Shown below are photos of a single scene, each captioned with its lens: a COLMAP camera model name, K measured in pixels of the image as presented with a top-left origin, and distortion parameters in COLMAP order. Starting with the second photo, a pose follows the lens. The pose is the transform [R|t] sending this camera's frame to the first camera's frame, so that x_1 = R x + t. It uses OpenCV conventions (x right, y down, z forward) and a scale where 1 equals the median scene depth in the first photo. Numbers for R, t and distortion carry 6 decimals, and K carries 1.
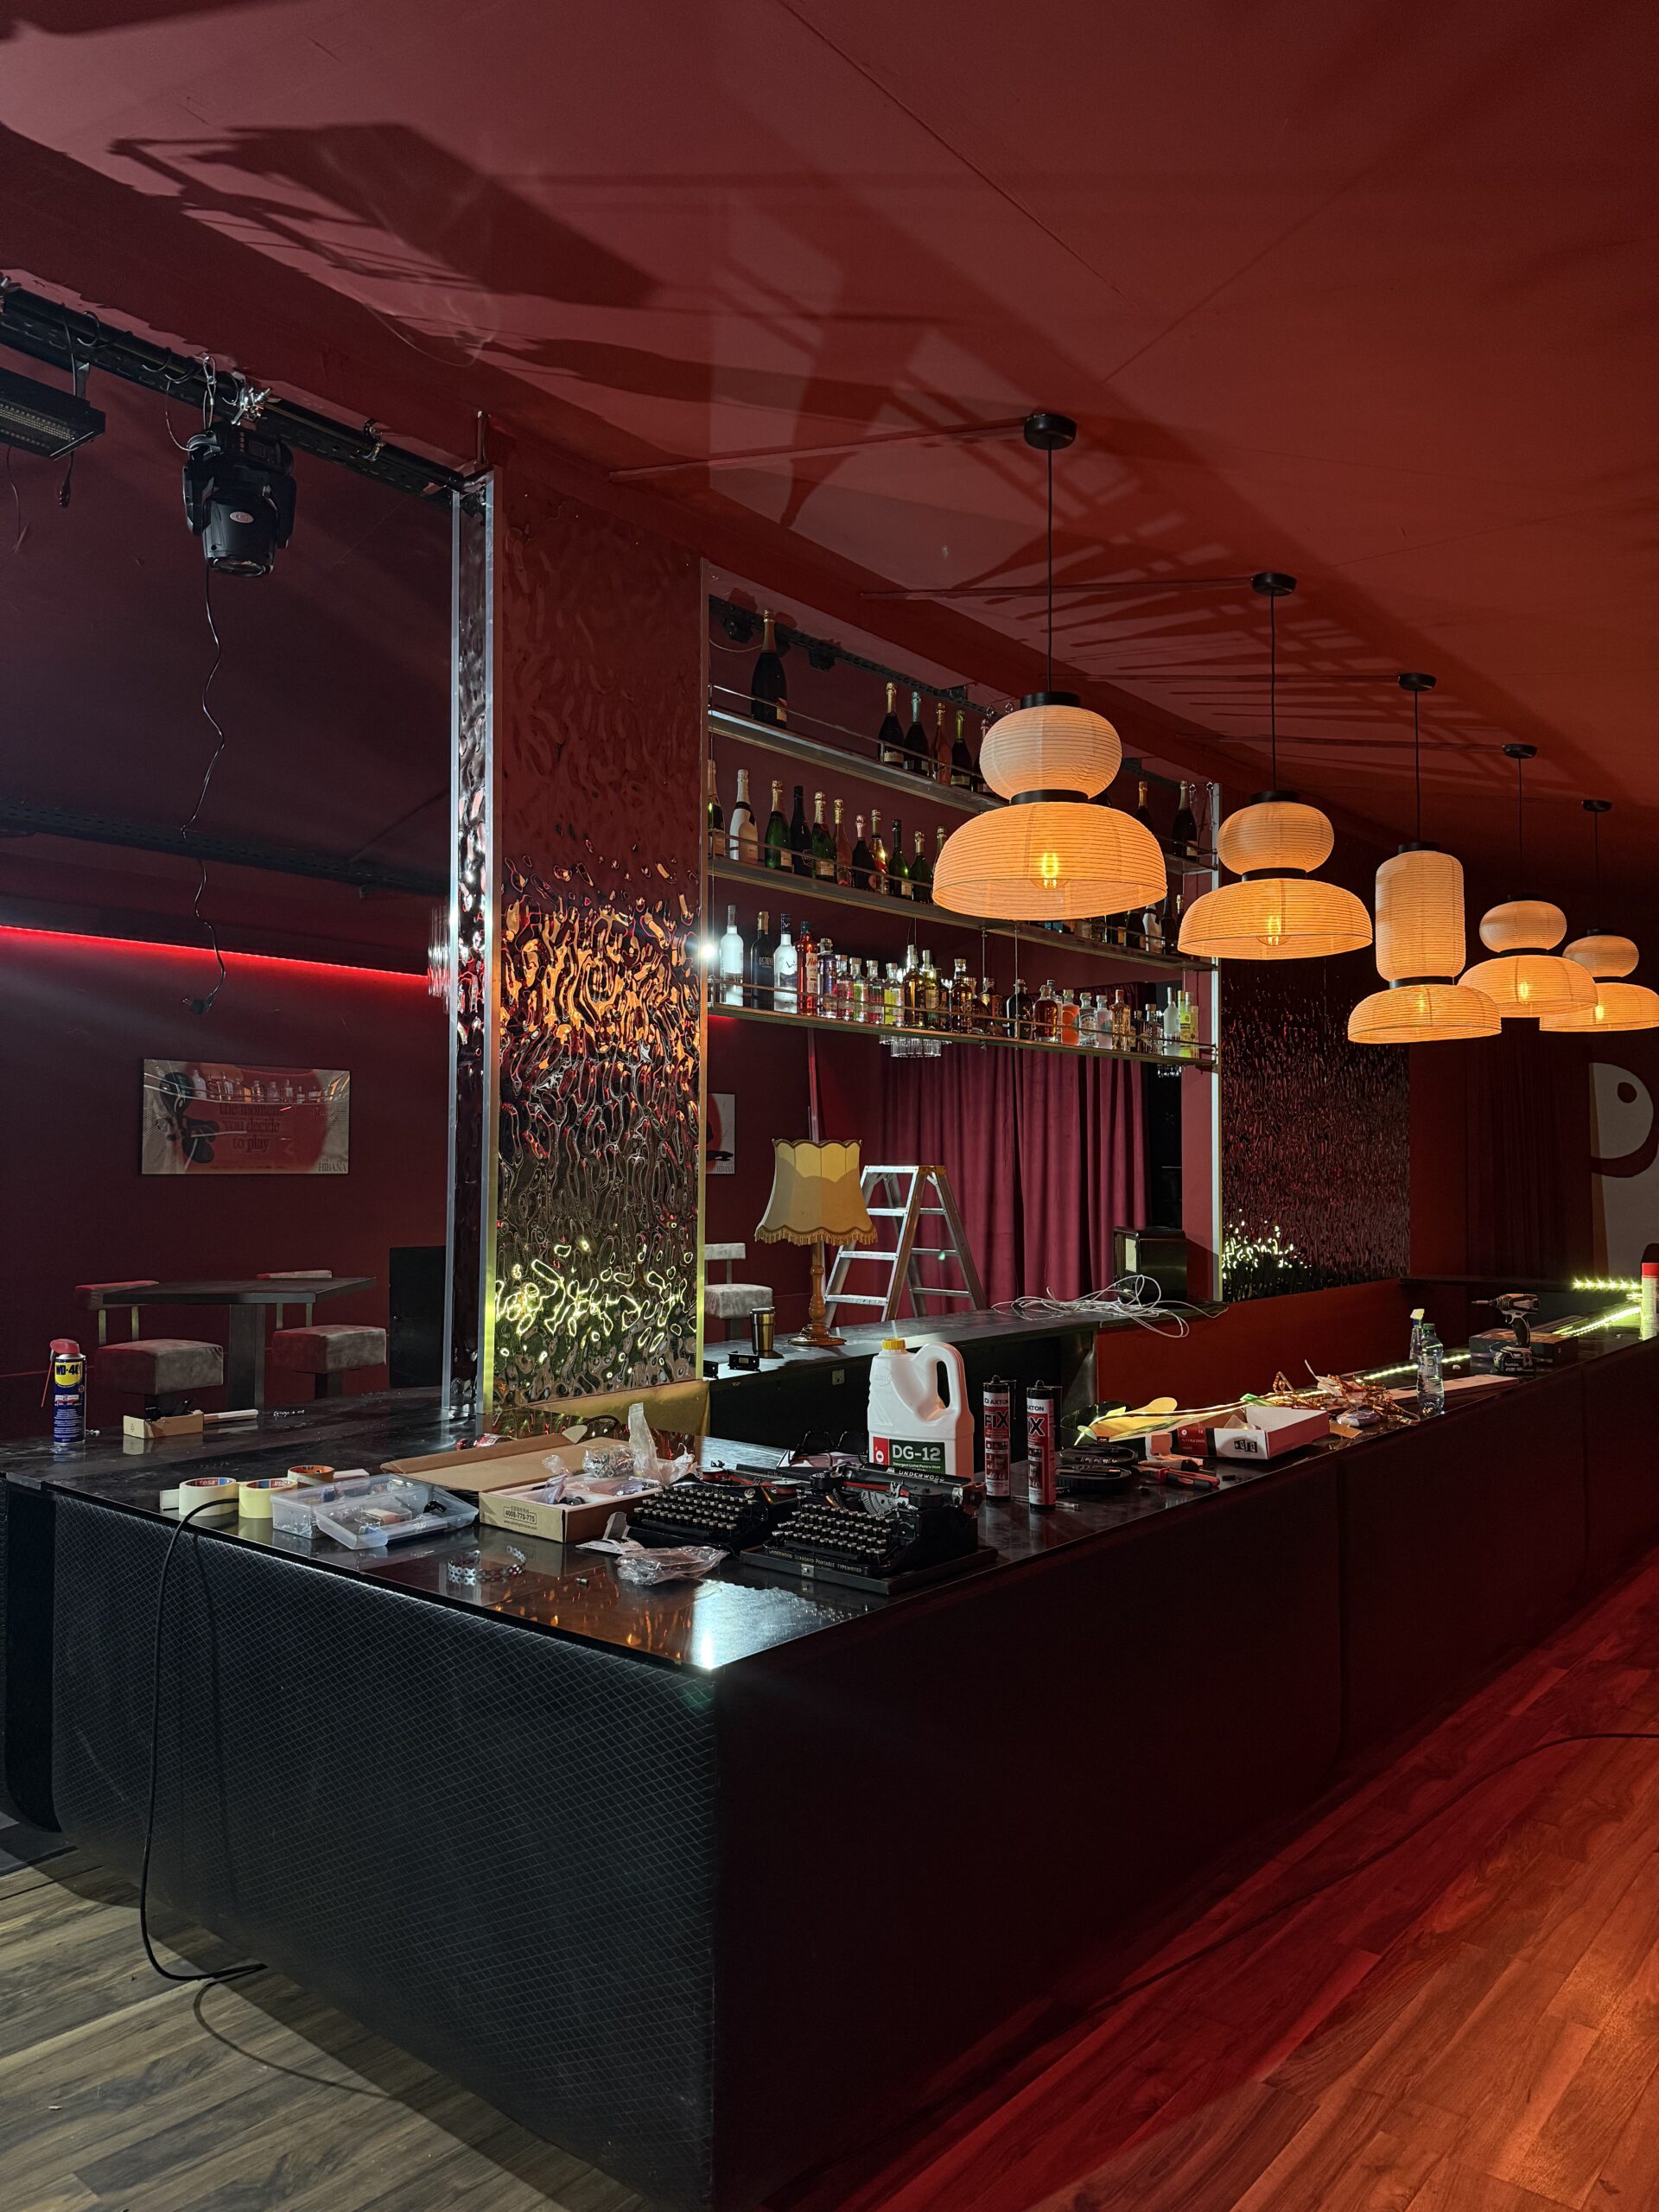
lens RADIAL K [[1568.8, 0, 828.1], [0, 1568.8, 1110.1], [0, 0, 1]] dist [0.063021, -0.049033]
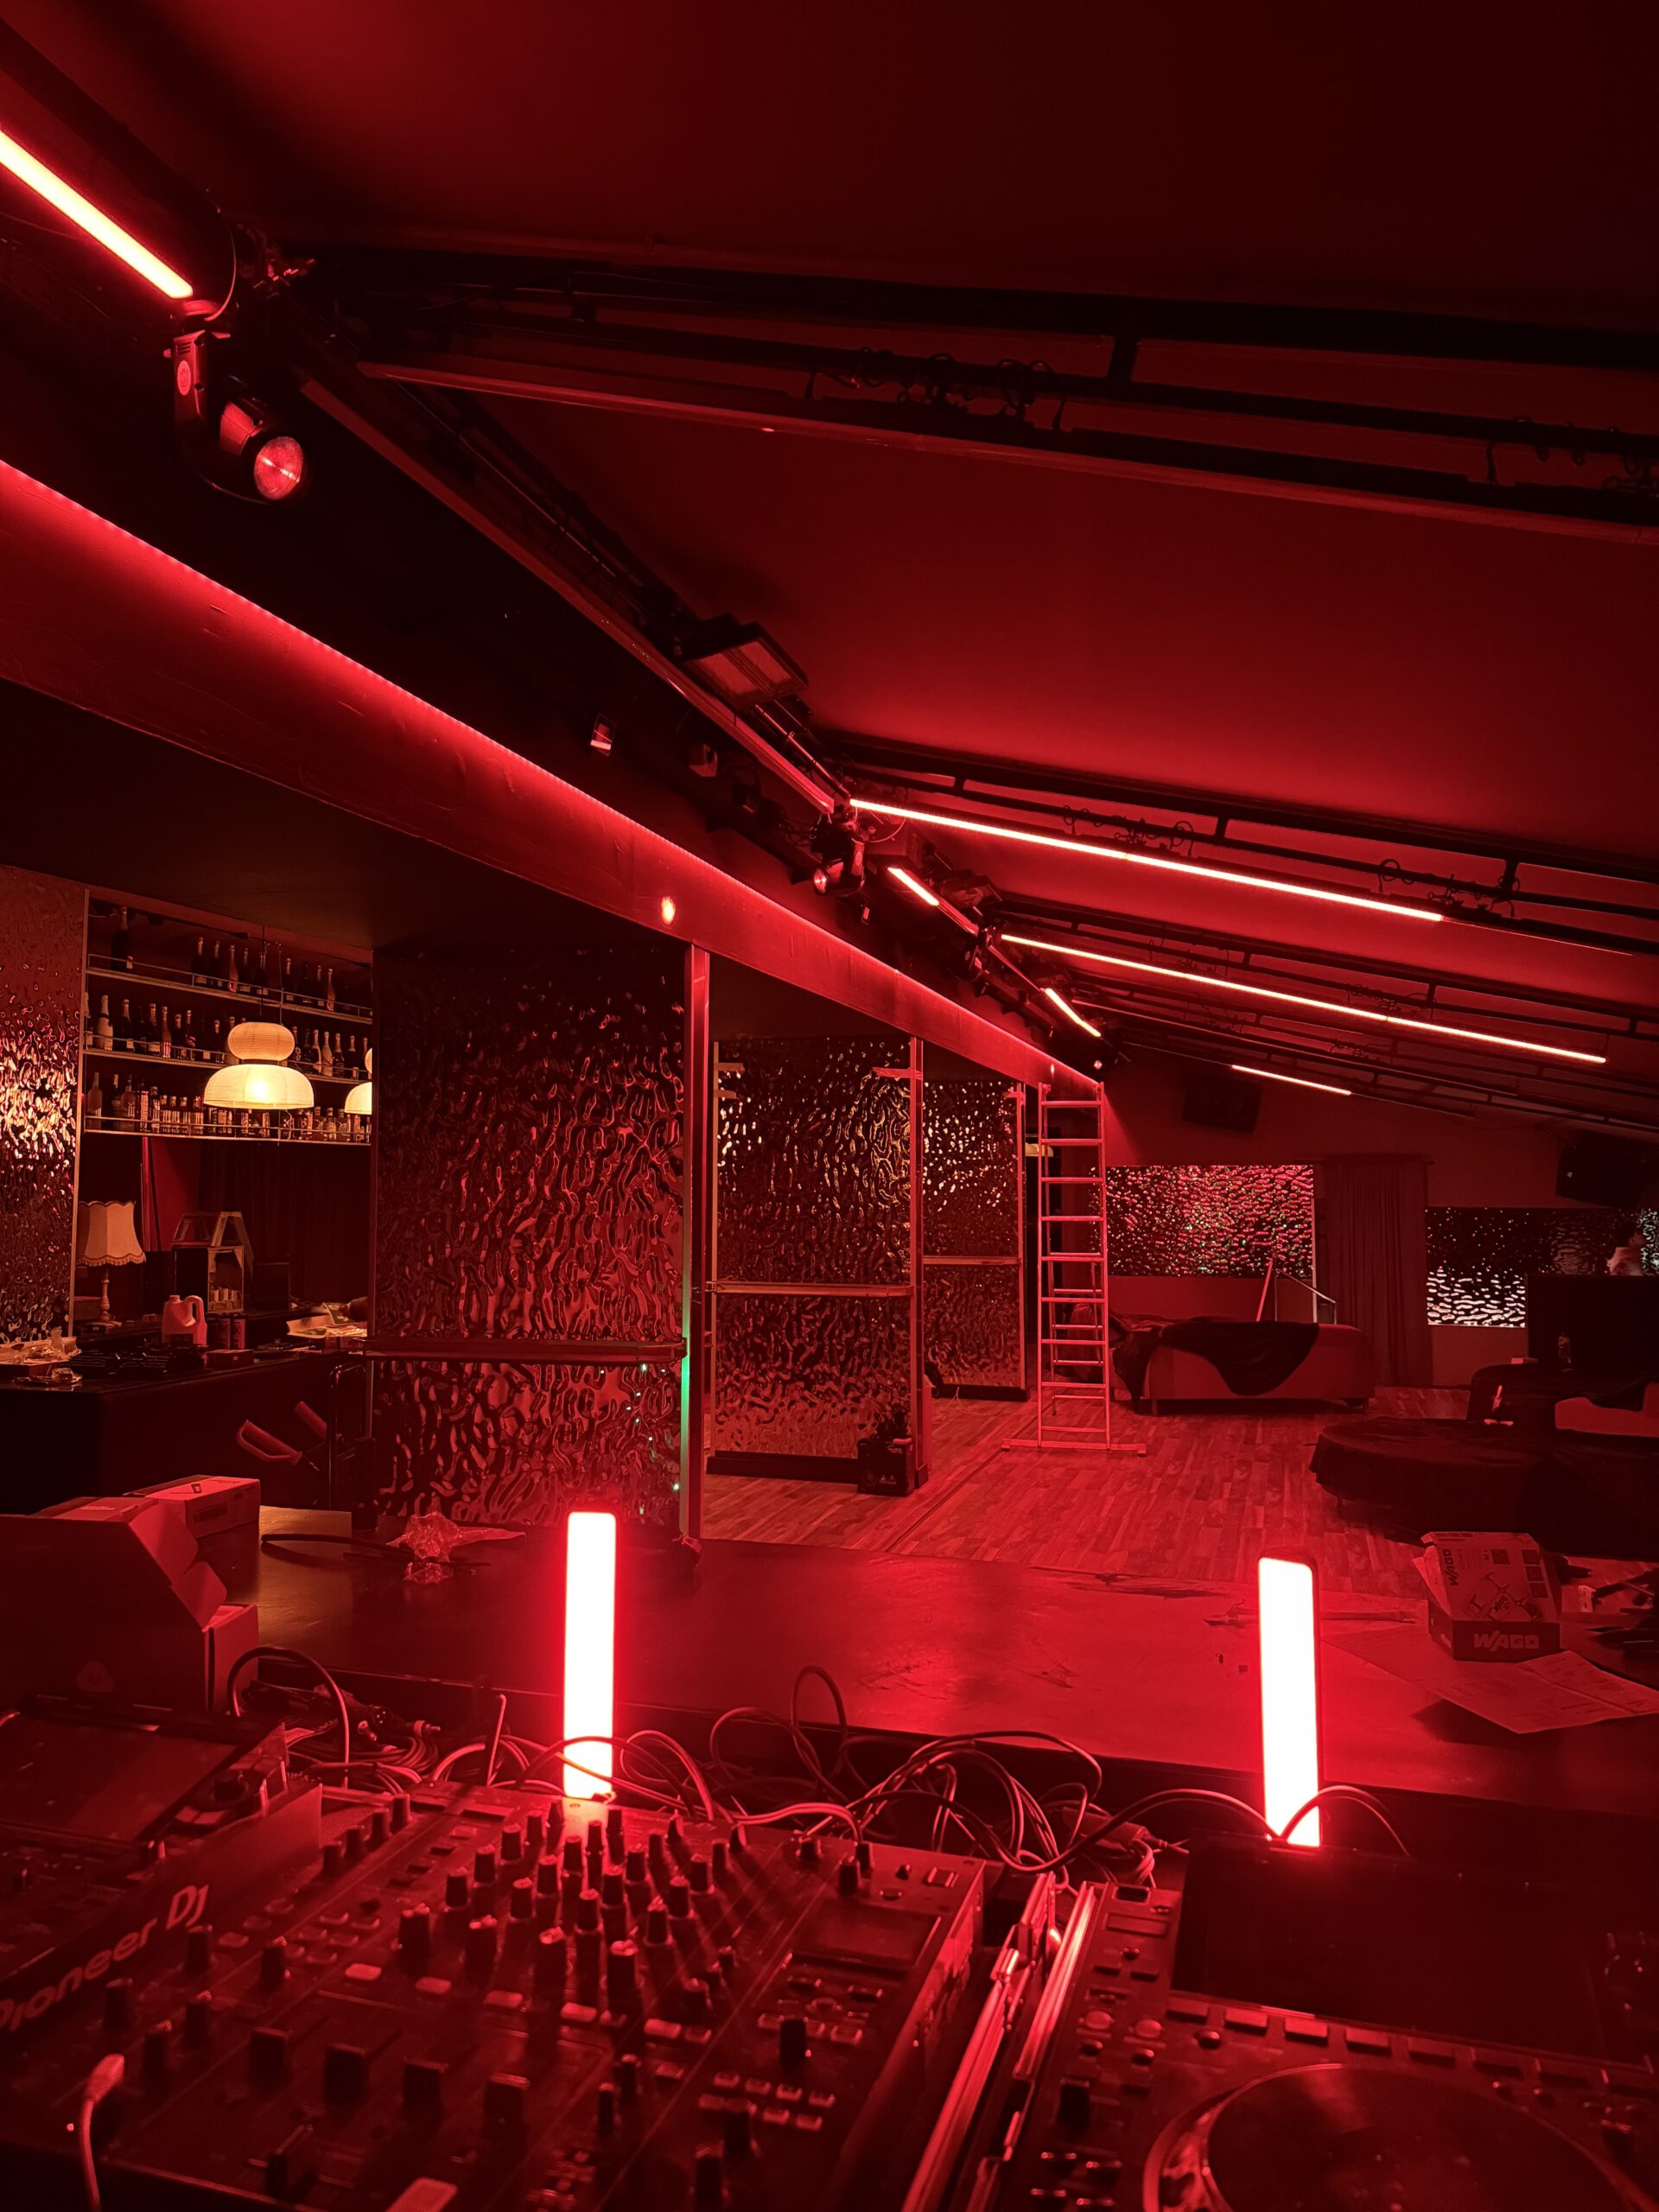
lens RADIAL K [[1568.8, 0, 830.6], [0, 1568.8, 1107.3], [0, 0, 1]] dist [0.063021, -0.049033]
pose [[0.922036, 0.025942, 0.386234, 0.012333], [-0.018884, 0.999578, -0.022059, -0.066106], [-0.386643, 0.013045, 0.922137, -0.980213]]
